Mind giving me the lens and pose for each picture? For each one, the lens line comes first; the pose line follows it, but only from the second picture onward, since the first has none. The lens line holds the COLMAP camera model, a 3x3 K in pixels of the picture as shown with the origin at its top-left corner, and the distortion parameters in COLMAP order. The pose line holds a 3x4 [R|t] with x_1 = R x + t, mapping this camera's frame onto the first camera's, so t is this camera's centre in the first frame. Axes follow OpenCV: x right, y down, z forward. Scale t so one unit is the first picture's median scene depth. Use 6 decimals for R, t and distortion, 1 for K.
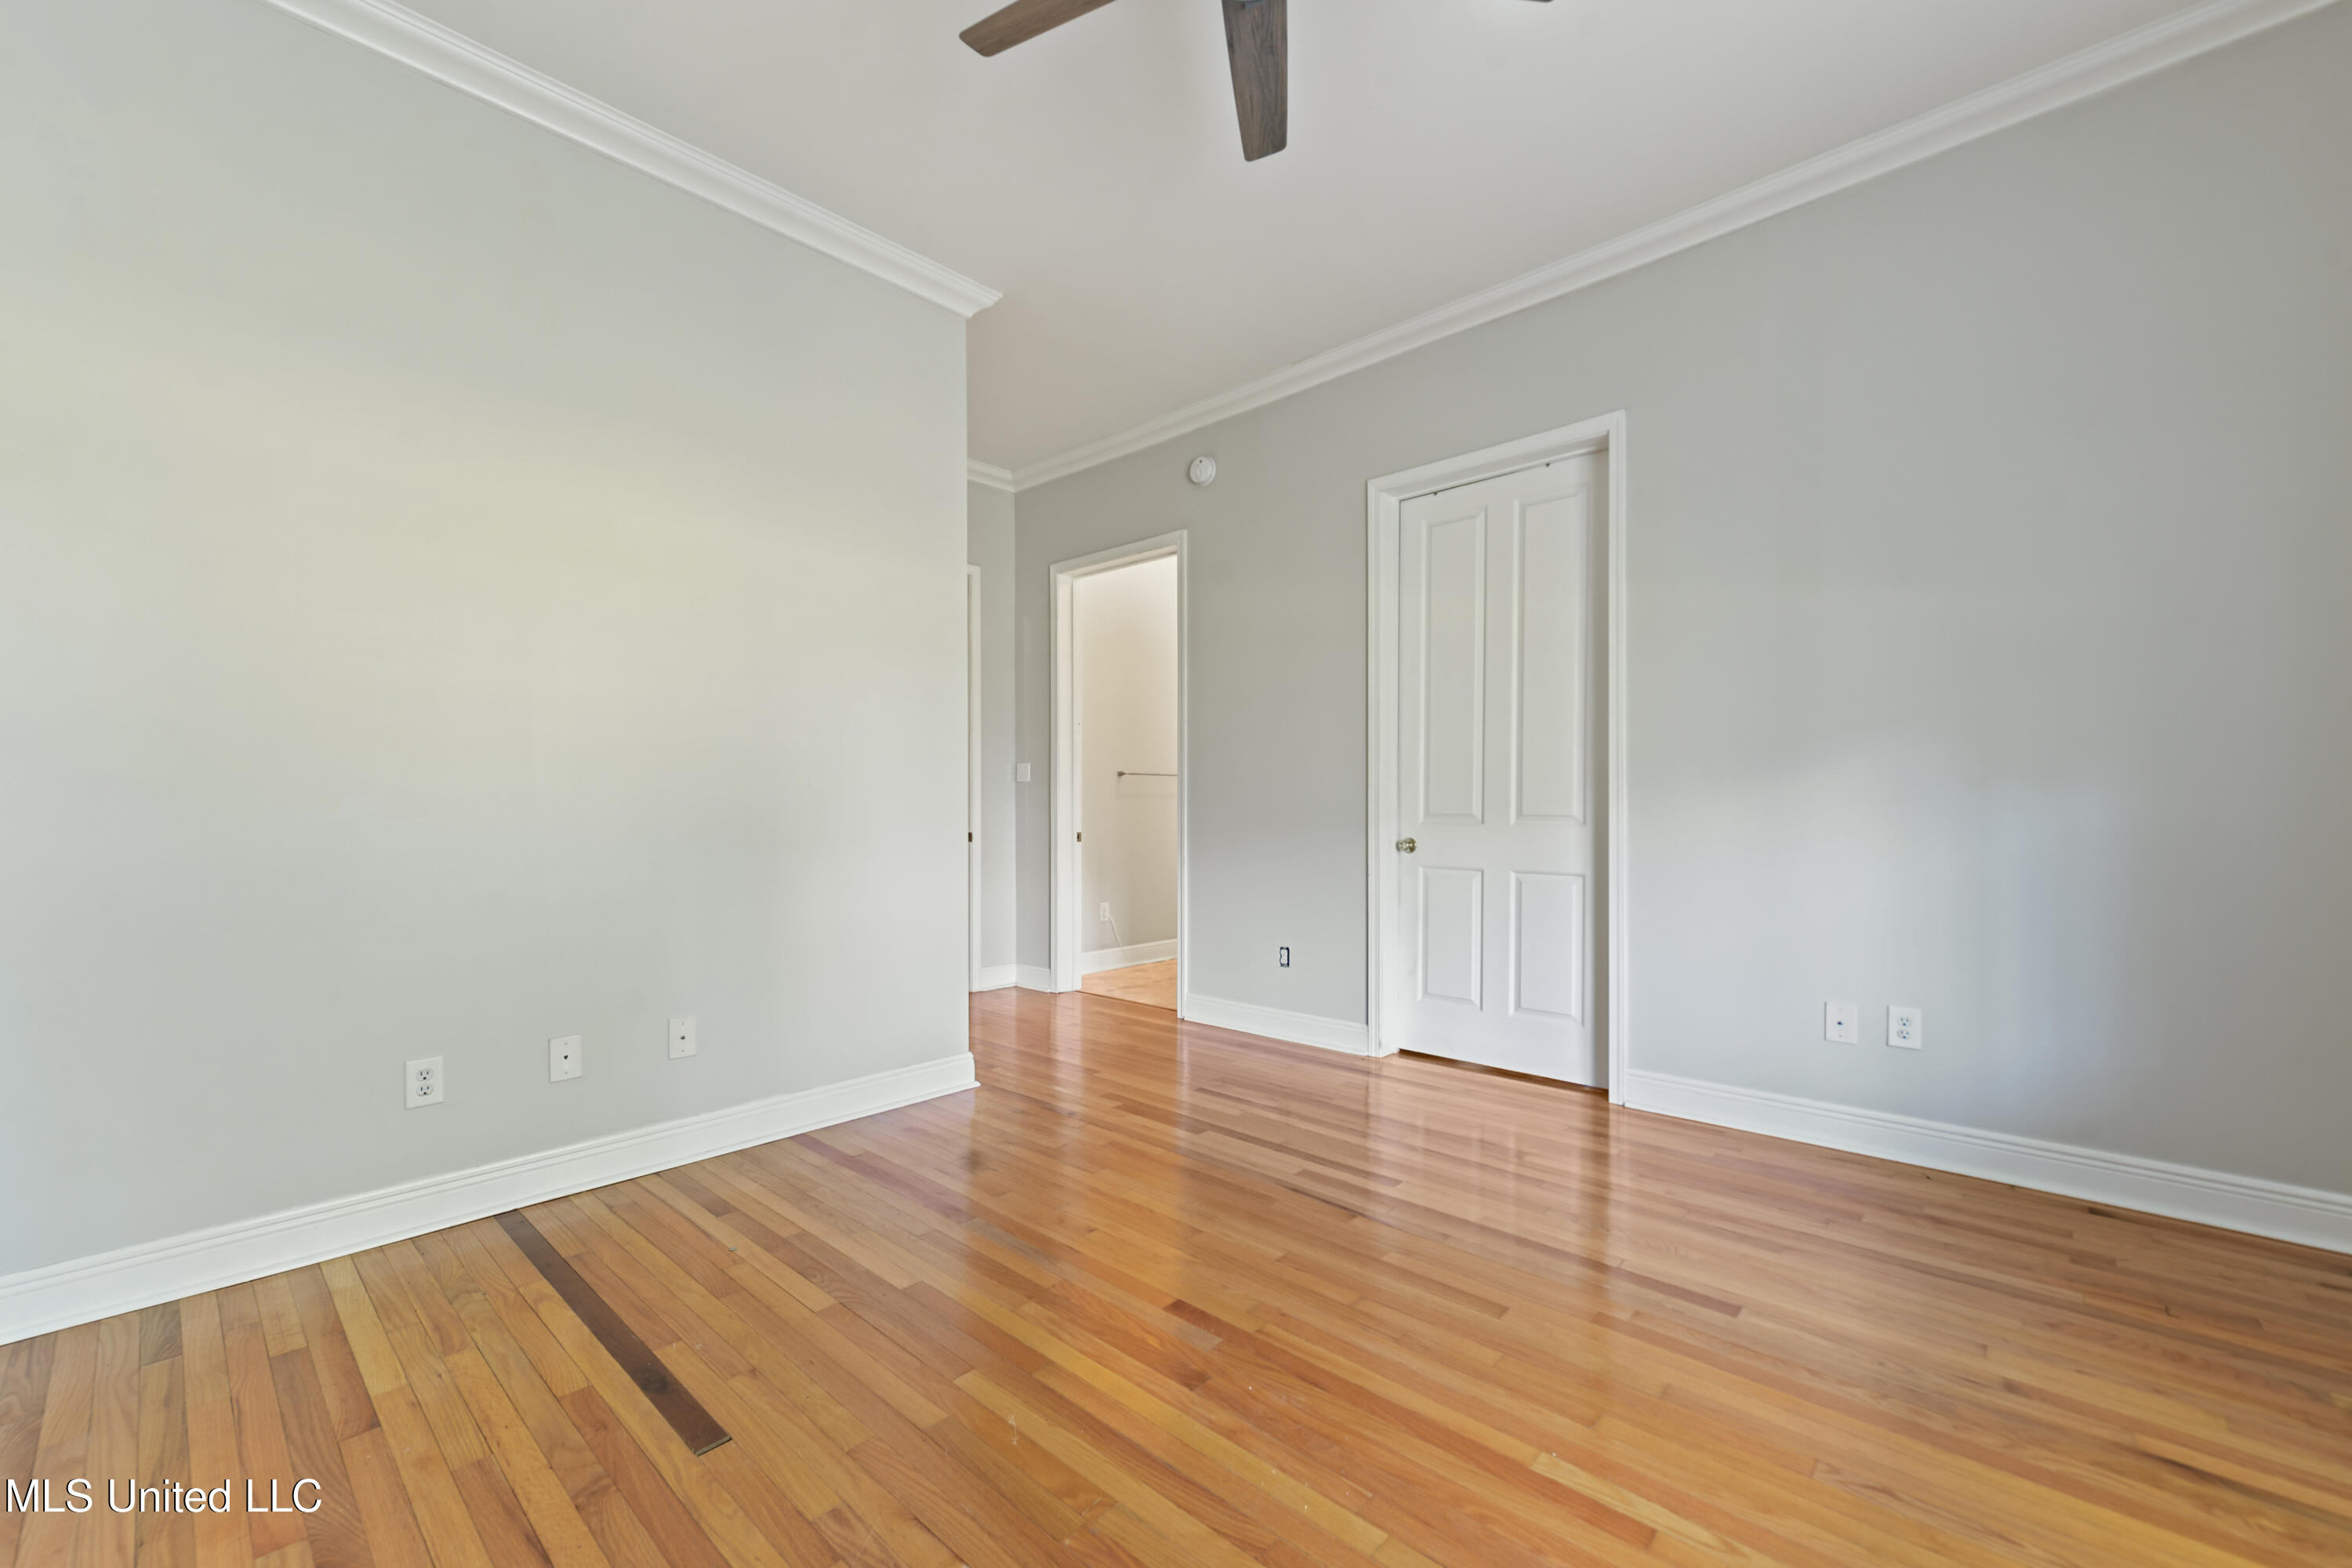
lens RADIAL K [[941.9, 0, 1174.9], [0, 941.9, 805.8], [0, 0, 1]] dist [0.010549, -0.000045]
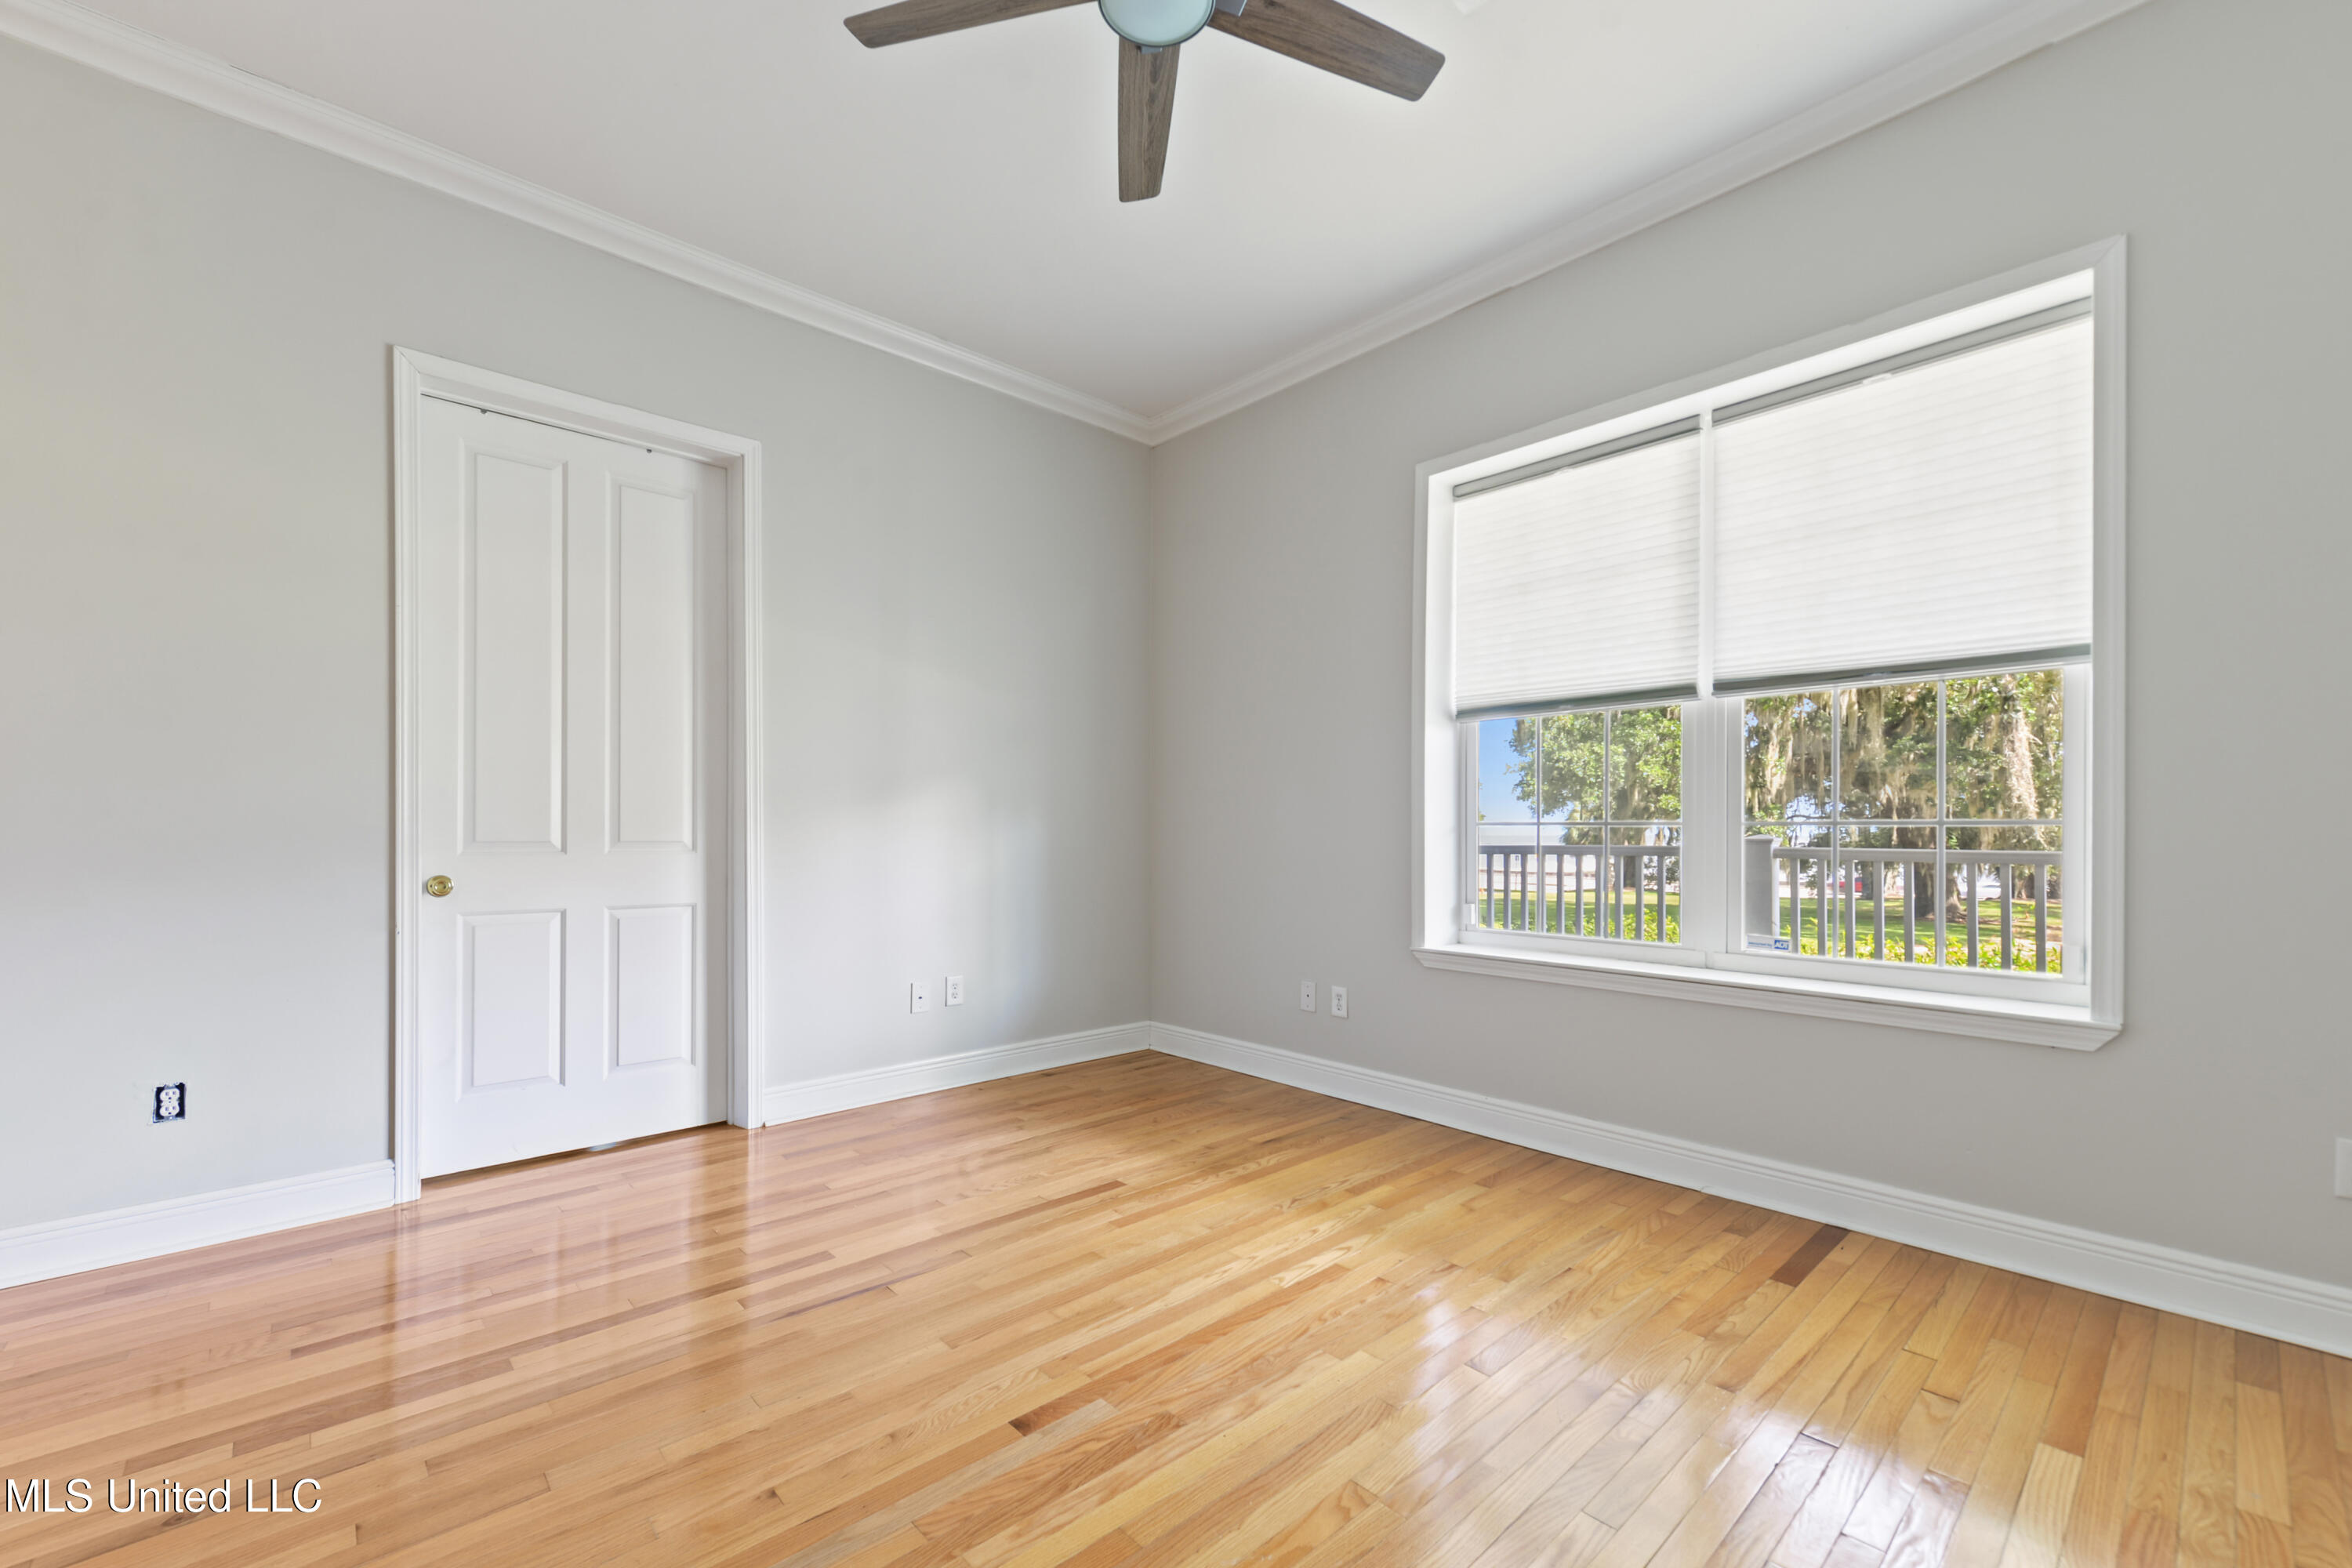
lens RADIAL K [[941.9, 0, 1160.4], [0, 941.9, 823.7], [0, 0, 1]] dist [0.010549, -0.000045]
pose [[0.102496, 0.009517, 0.994688, -0.537409], [-0.002128, 0.999954, -0.009348, 0.000502], [-0.994731, -0.001158, 0.102511, 0.512663]]
